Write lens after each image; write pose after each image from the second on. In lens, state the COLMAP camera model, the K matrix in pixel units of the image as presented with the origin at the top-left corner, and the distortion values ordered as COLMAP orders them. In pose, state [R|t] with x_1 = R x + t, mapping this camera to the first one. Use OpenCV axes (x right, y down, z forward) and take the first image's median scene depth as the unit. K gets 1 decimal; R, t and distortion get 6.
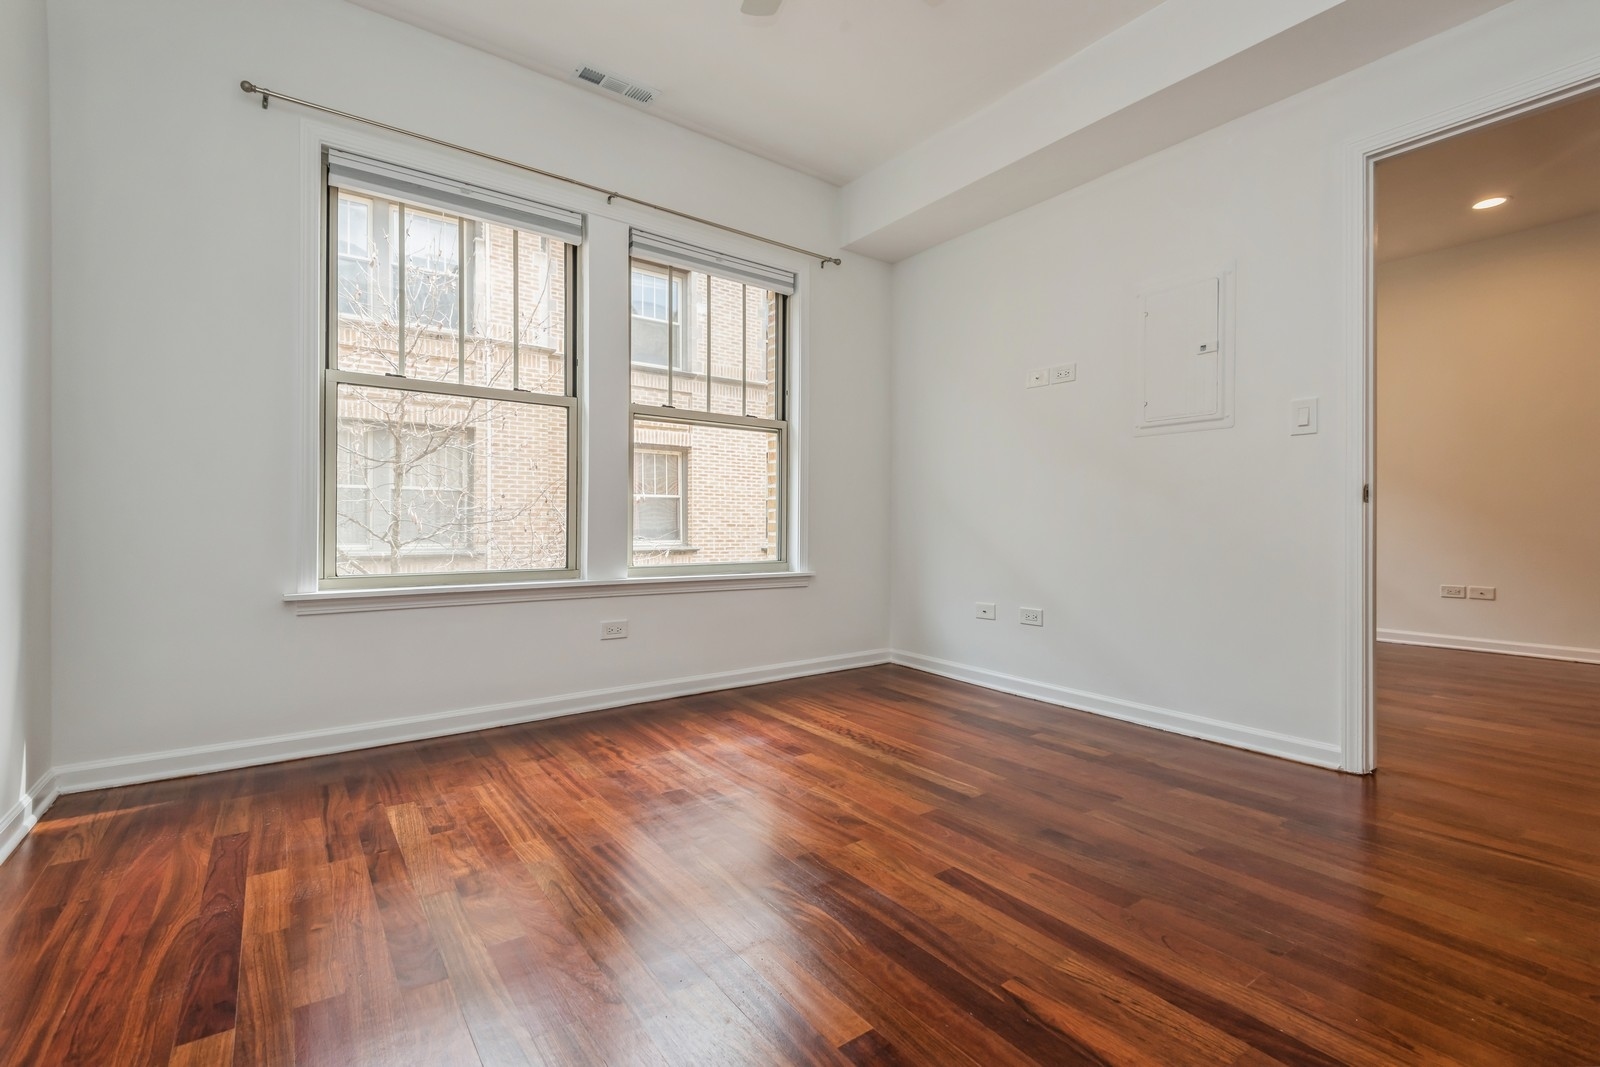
lens RADIAL K [[724.5, 0, 798.8], [0, 724.5, 535.0], [0, 0, 1]] dist [0.024982, -0.010271]
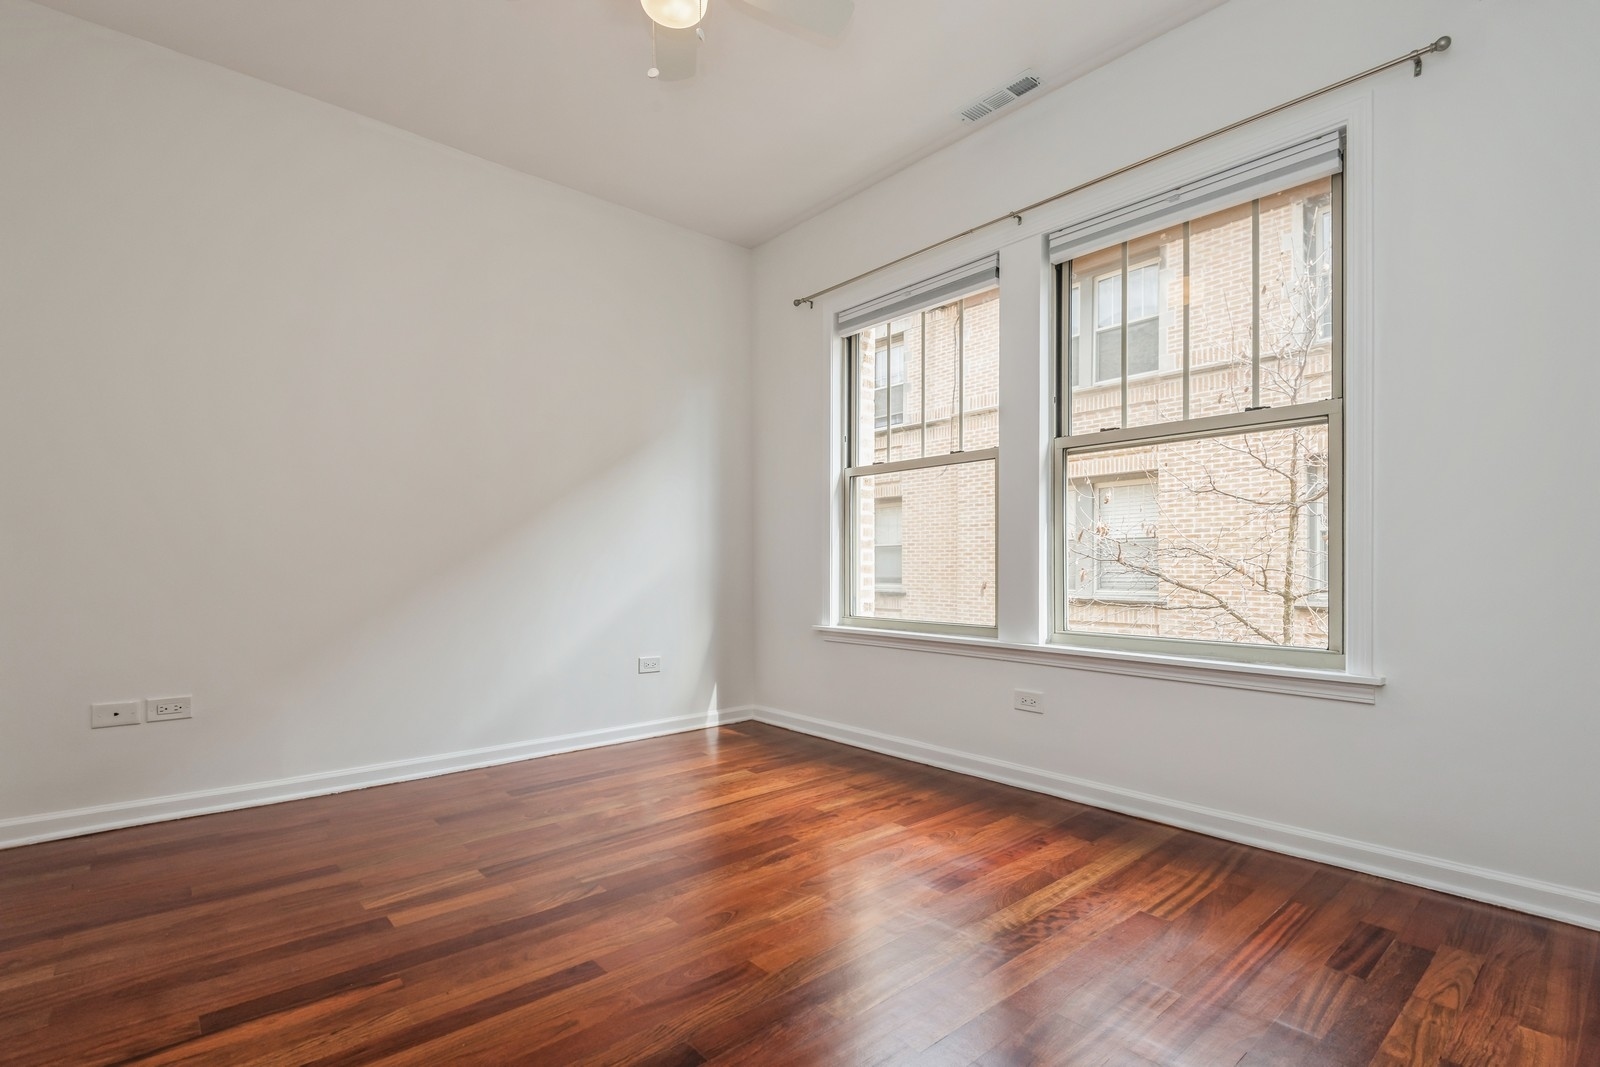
lens RADIAL K [[775.0, 0, 790.4], [0, 775.0, 567.5], [0, 0, 1]] dist [0.025789, -0.000613]
pose [[0.049909, 0.005228, -0.998740, 0.807945], [-0.007570, 0.999960, 0.004856, -0.040993], [0.998725, 0.007318, 0.049947, 0.790770]]
